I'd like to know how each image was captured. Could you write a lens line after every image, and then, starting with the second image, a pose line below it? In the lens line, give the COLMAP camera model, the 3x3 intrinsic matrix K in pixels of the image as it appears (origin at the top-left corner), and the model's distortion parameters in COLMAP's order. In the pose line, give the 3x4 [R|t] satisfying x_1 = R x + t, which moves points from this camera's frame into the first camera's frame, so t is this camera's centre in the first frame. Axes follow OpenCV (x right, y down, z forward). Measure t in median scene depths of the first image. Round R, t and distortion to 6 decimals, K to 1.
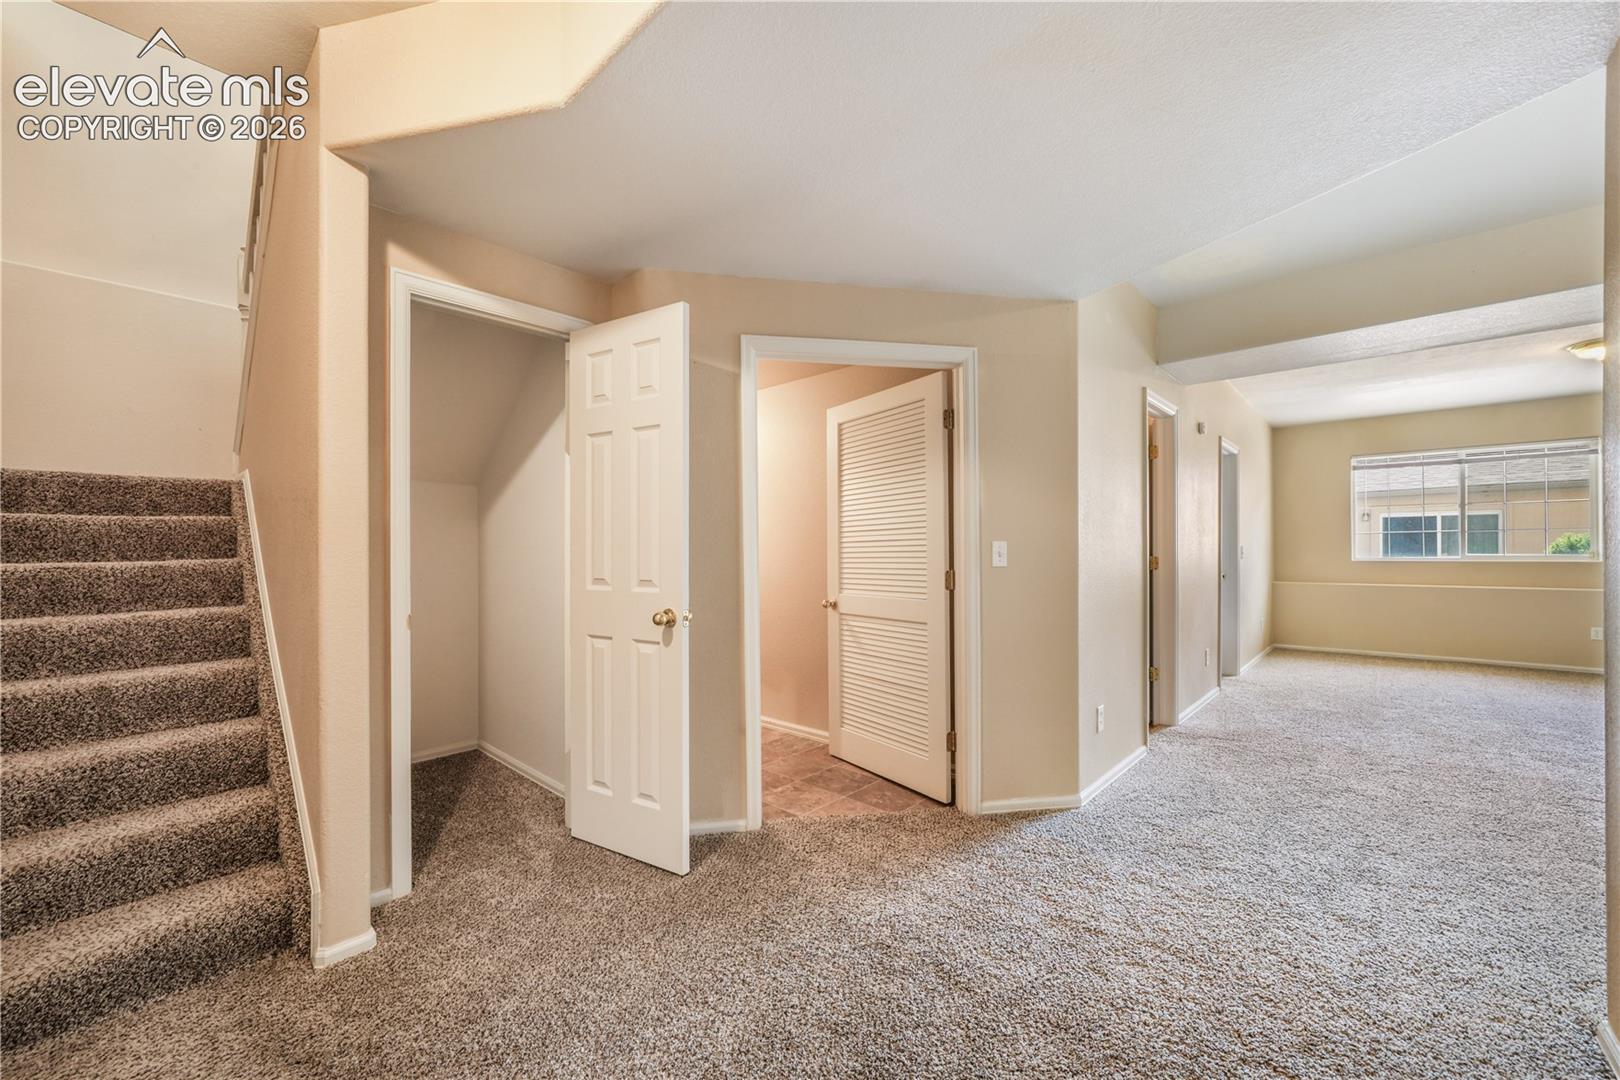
lens RADIAL K [[633.4, 0, 812.2], [0, 633.4, 548.2], [0, 0, 1]] dist [0.000765, 0.000384]
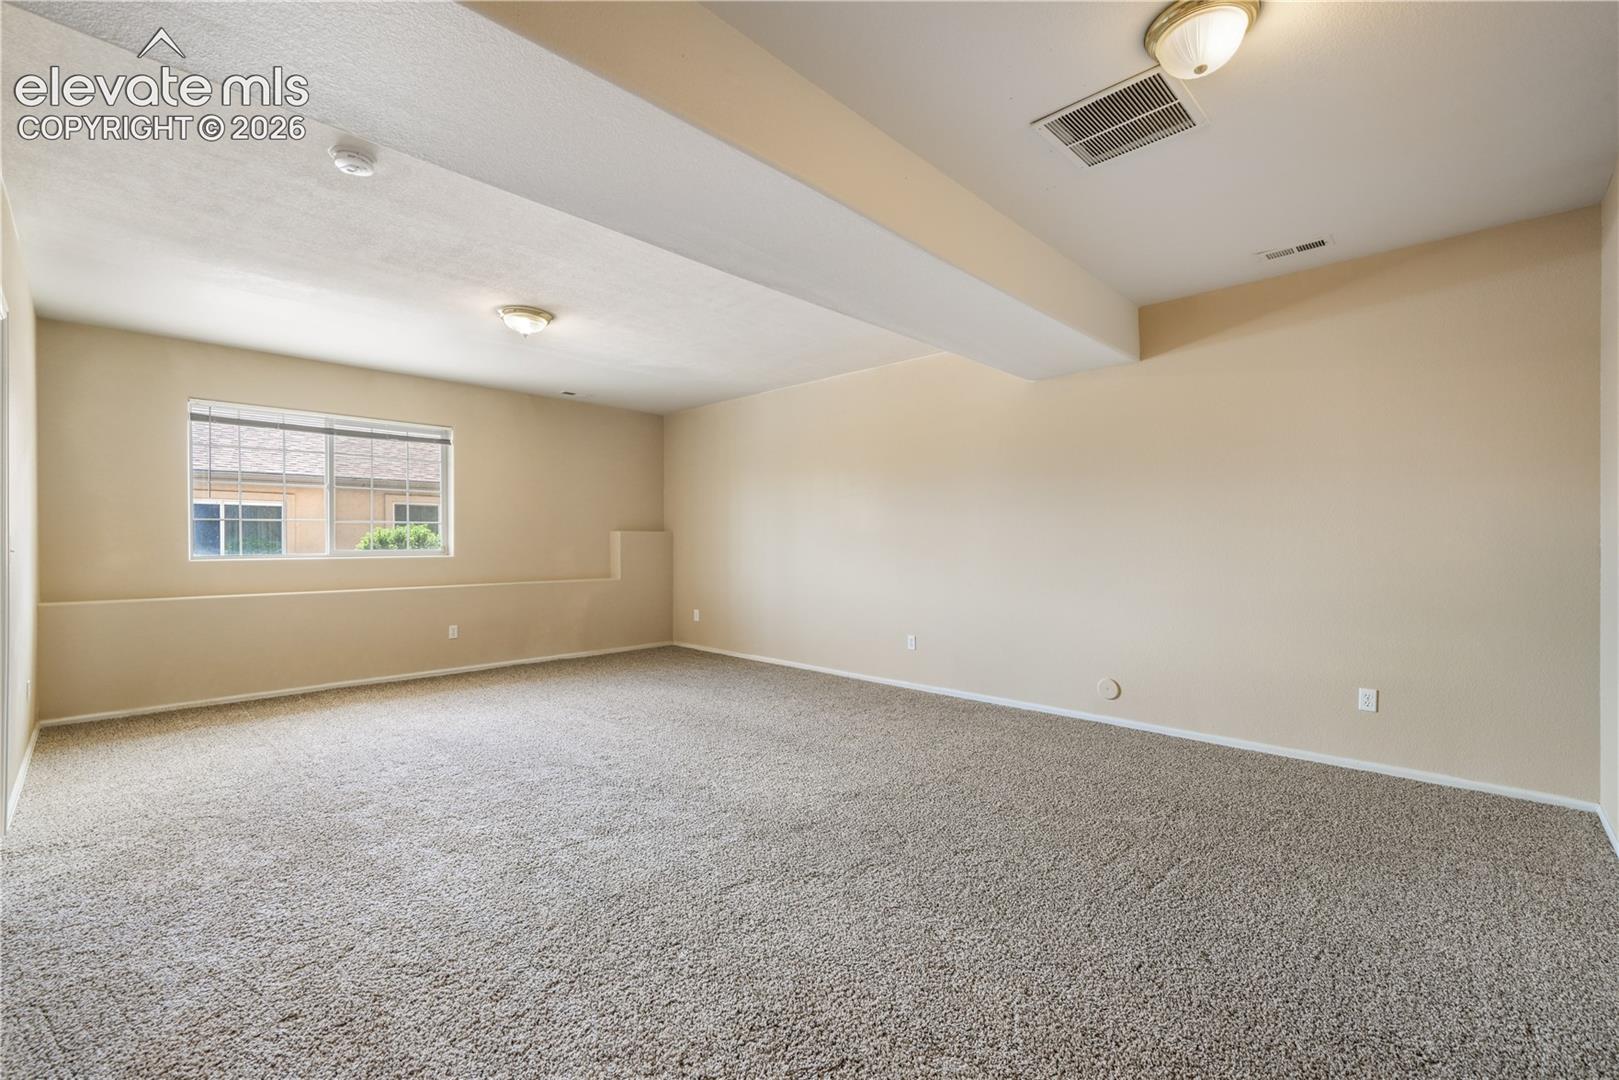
lens RADIAL K [[705.5, 0, 799.3], [0, 705.5, 545.0], [0, 0, 1]] dist [-0.000272, 0.005771]
pose [[0.036284, -0.005046, 0.999329, 0.169301], [0.004095, 0.999980, 0.004900, 0.000314], [-0.999333, 0.003914, 0.036304, 0.383413]]
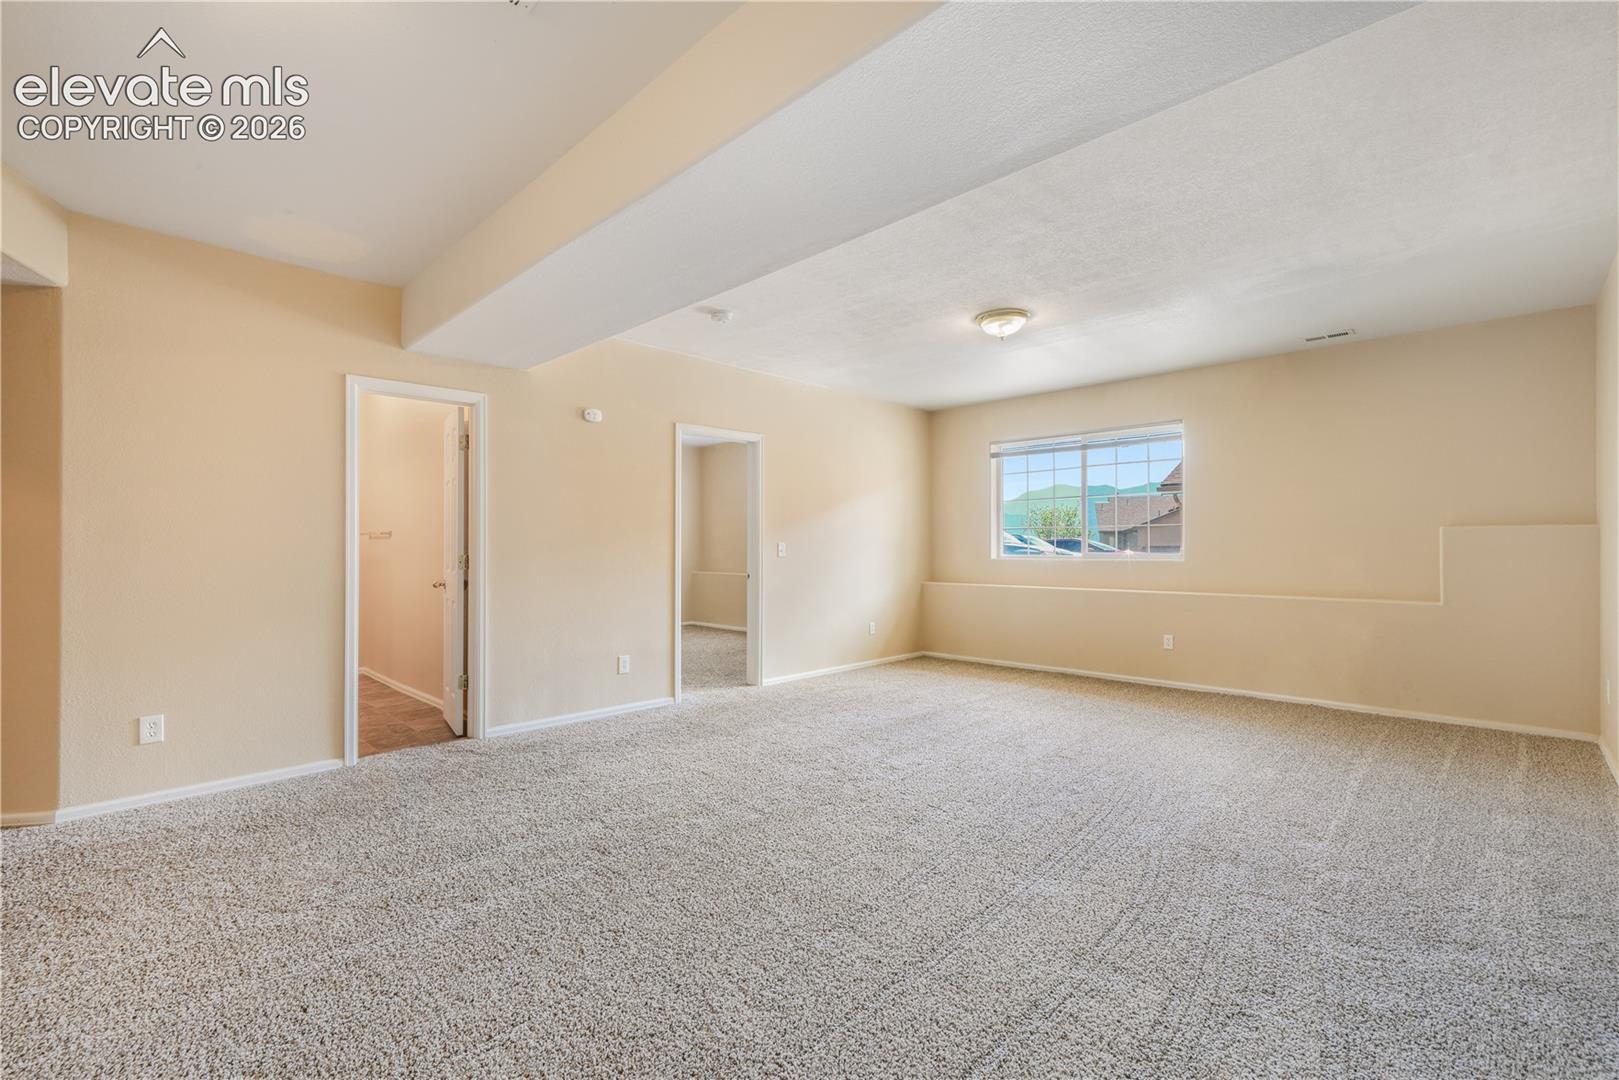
lens RADIAL K [[705.5, 0, 799.3], [0, 705.5, 545.0], [0, 0, 1]] dist [-0.000272, 0.005771]
pose [[0.998533, -0.004178, -0.053981, 0.659365], [0.003940, 0.999982, -0.004515, 0.001422], [0.053999, 0.004296, 0.998532, 0.001741]]
